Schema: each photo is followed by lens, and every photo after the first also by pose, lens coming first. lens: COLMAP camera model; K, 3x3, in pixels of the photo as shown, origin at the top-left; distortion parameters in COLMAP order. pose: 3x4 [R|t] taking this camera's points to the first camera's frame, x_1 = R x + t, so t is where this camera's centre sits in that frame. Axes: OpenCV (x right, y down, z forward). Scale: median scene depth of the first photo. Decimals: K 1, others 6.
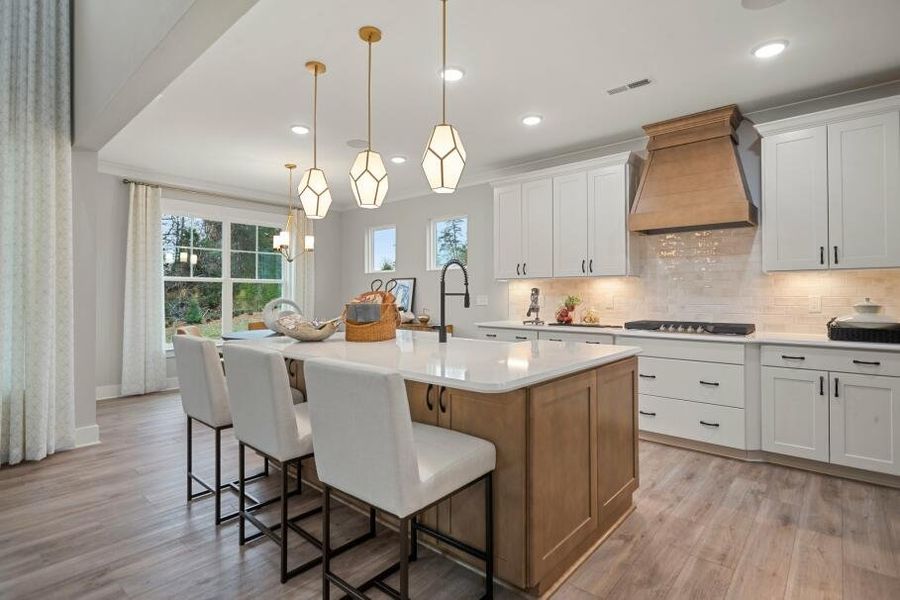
lens RADIAL K [[450.0, 0, 447.0], [0, 450.0, 292.2], [0, 0, 1]] dist [-0.002849, 0.000979]
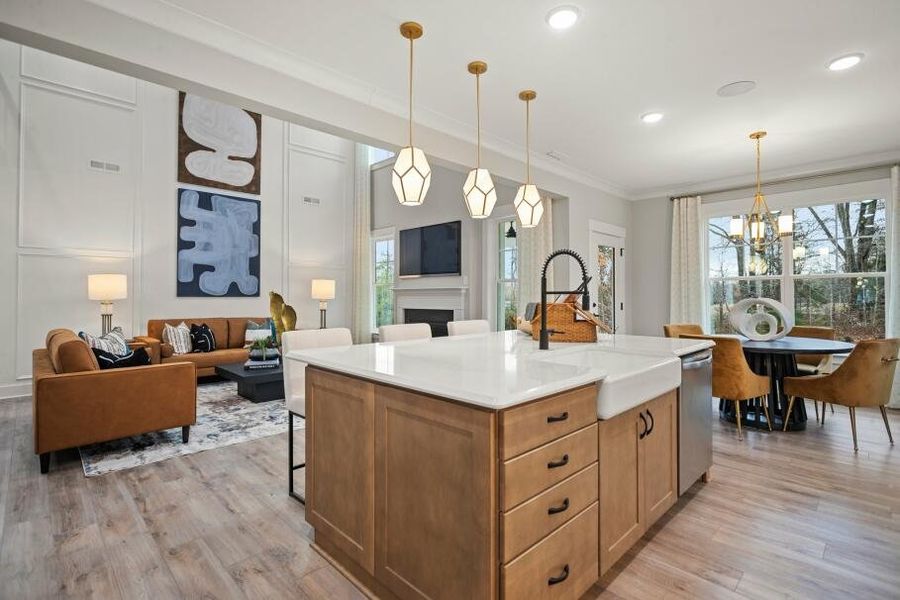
lens RADIAL K [[426.3, 0, 444.5], [0, 426.3, 296.2], [0, 0, 1]] dist [-0.002747, -0.000605]
pose [[-0.052711, 0.000494, -0.998610, 0.529267], [0.008498, 0.999964, 0.000047, 0.006058], [0.998574, -0.008484, -0.052713, 0.561524]]
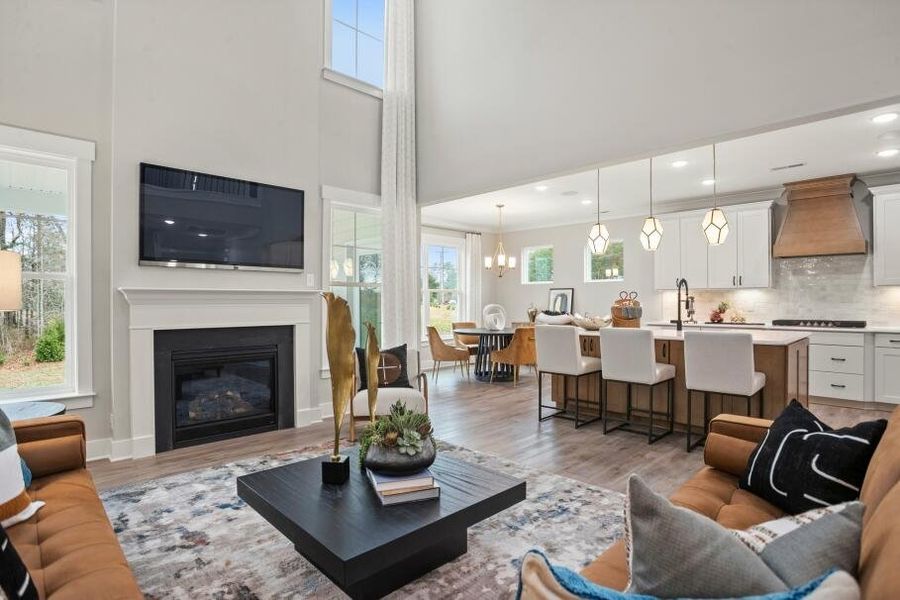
lens RADIAL K [[462.1, 0, 448.7], [0, 462.1, 305.1], [0, 0, 1]] dist [-0.030580, 0.004425]
pose [[0.997774, -0.000846, -0.066677, -0.489120], [0.001835, 0.999889, 0.014787, -0.005373], [0.066657, -0.014876, 0.997665, -0.476223]]
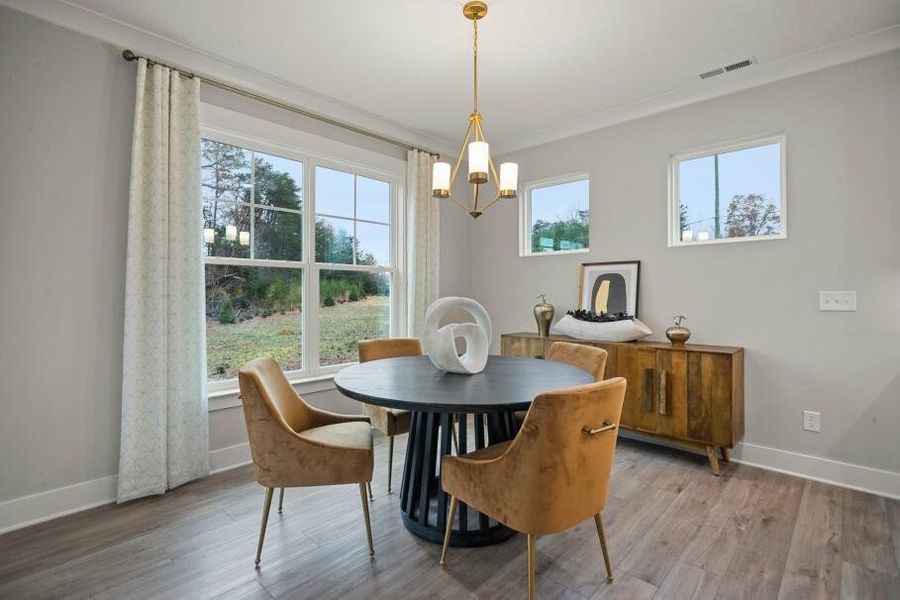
lens RADIAL K [[426.3, 0, 451.1], [0, 426.3, 292.0], [0, 0, 1]] dist [-0.002747, -0.000605]
pose [[0.999768, -0.000561, -0.021545, -0.433575], [0.000577, 1.000000, 0.000724, 0.010536], [0.021545, -0.000736, 0.999768, 0.667383]]
